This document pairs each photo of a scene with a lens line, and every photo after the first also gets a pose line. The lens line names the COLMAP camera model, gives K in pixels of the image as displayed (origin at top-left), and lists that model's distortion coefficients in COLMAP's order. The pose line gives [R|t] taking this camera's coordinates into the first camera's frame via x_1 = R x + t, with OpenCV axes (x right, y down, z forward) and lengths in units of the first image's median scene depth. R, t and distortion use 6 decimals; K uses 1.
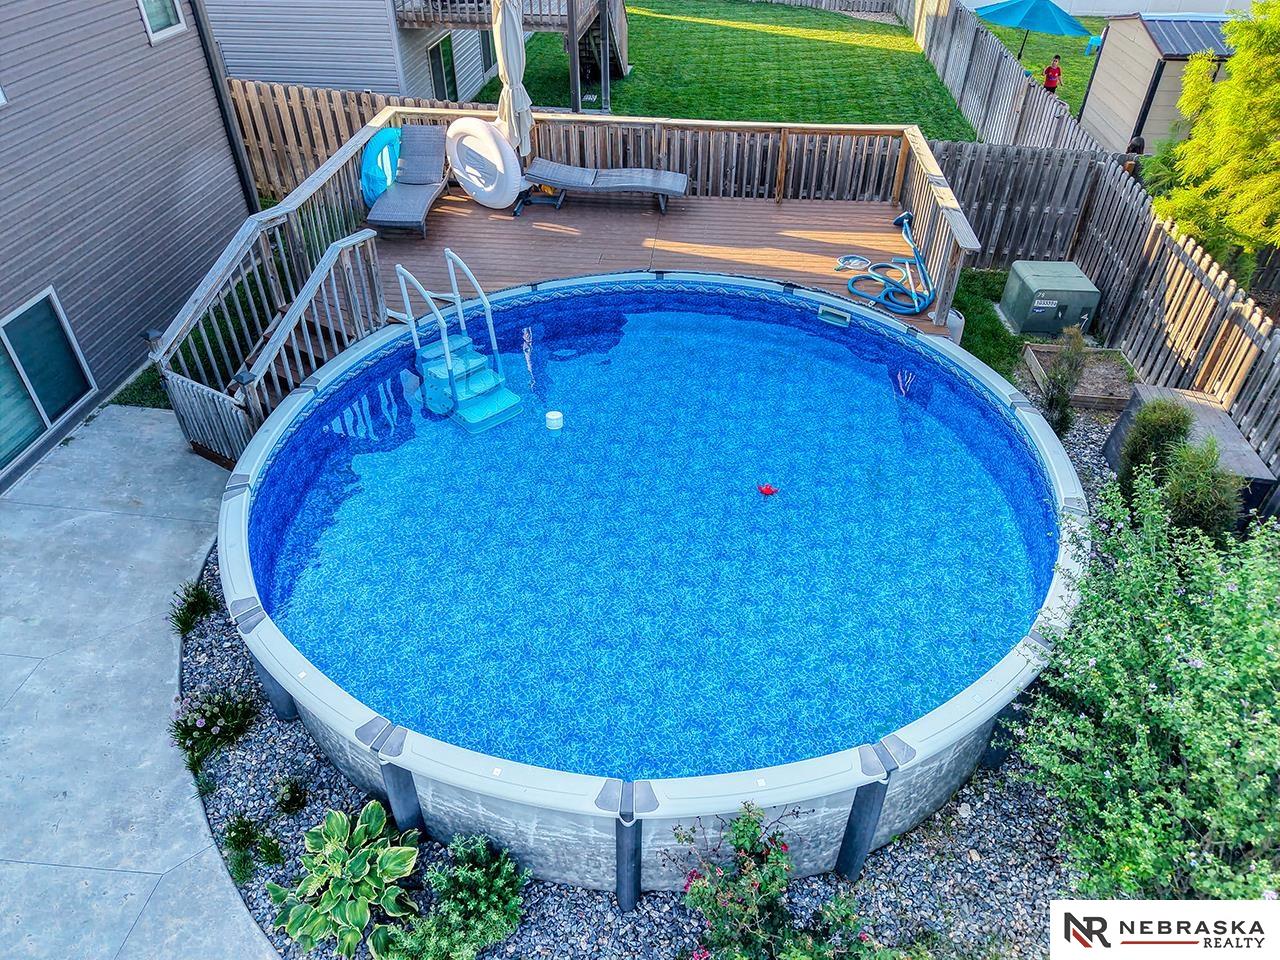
lens RADIAL K [[869.6, 0, 621.9], [0, 869.6, 478.1], [0, 0, 1]] dist [0.021519, -0.001266]
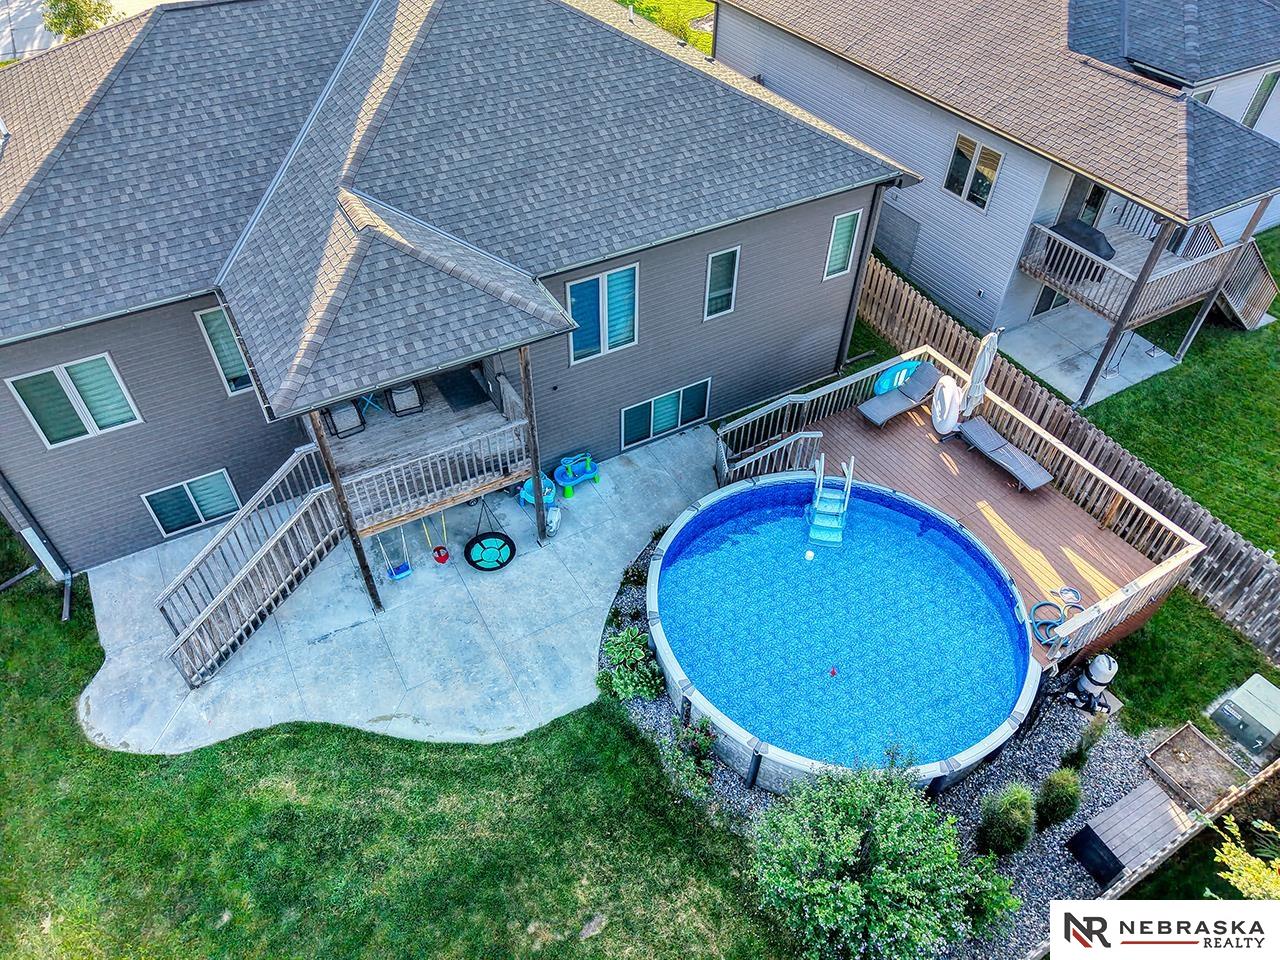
lens RADIAL K [[856.4, 0, 640.0], [0, 856.4, 480.0], [0, 0, 1]] dist [0.048280, -0.059508]
pose [[0.606502, 0.568532, -0.555812, 0.498763], [-0.505253, 0.815358, 0.282685, -0.424446], [0.613901, 0.109377, 0.781768, -0.654455]]
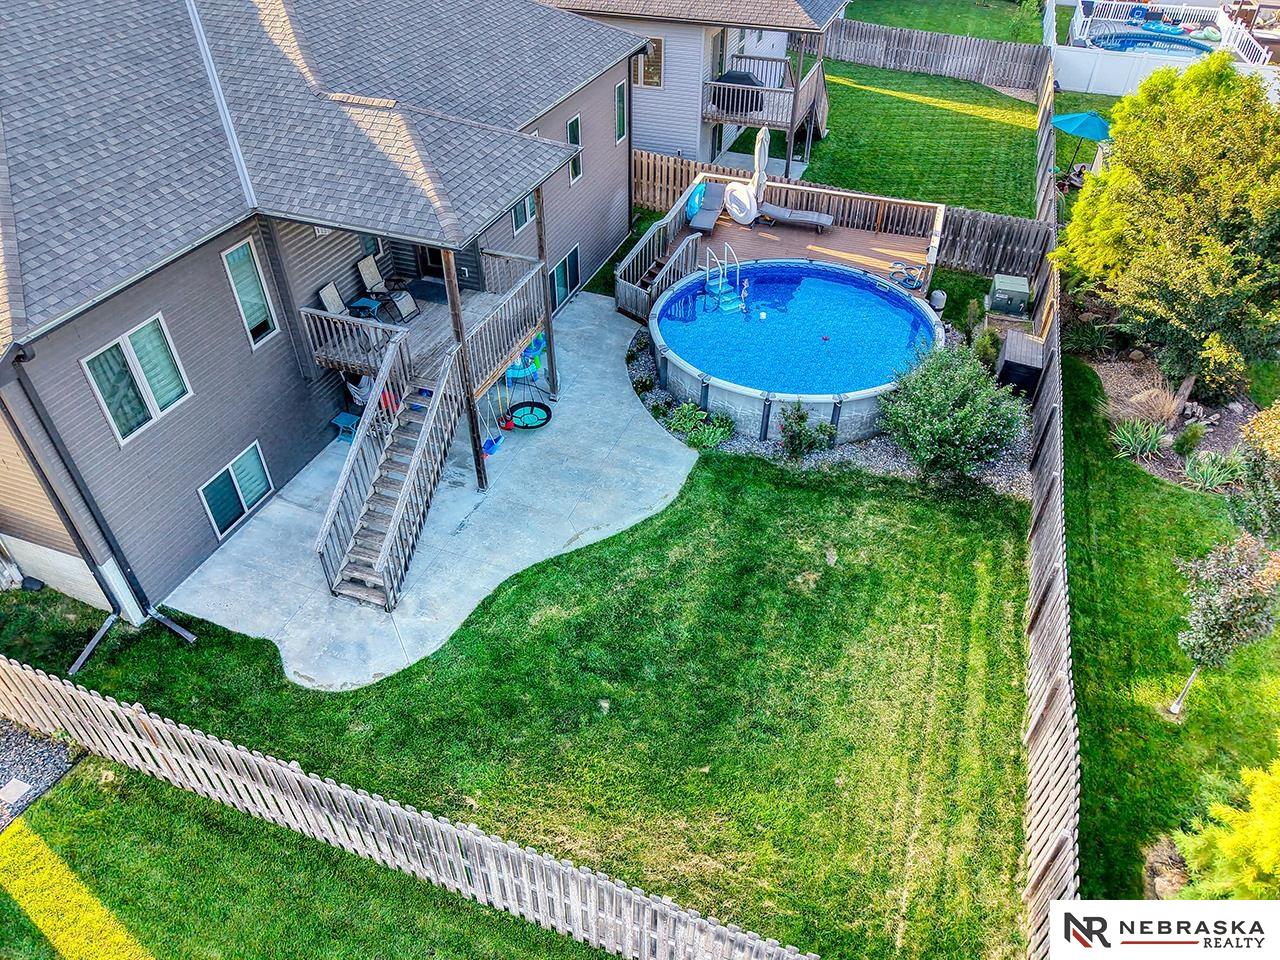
lens RADIAL K [[856.4, 0, 640.0], [0, 856.4, 480.0], [0, 0, 1]] dist [0.048280, -0.059508]
pose [[0.975576, 0.147738, -0.162555, 0.052161], [-0.143270, 0.988917, 0.038940, 0.291947], [0.166507, -0.014700, 0.985931, -1.235252]]
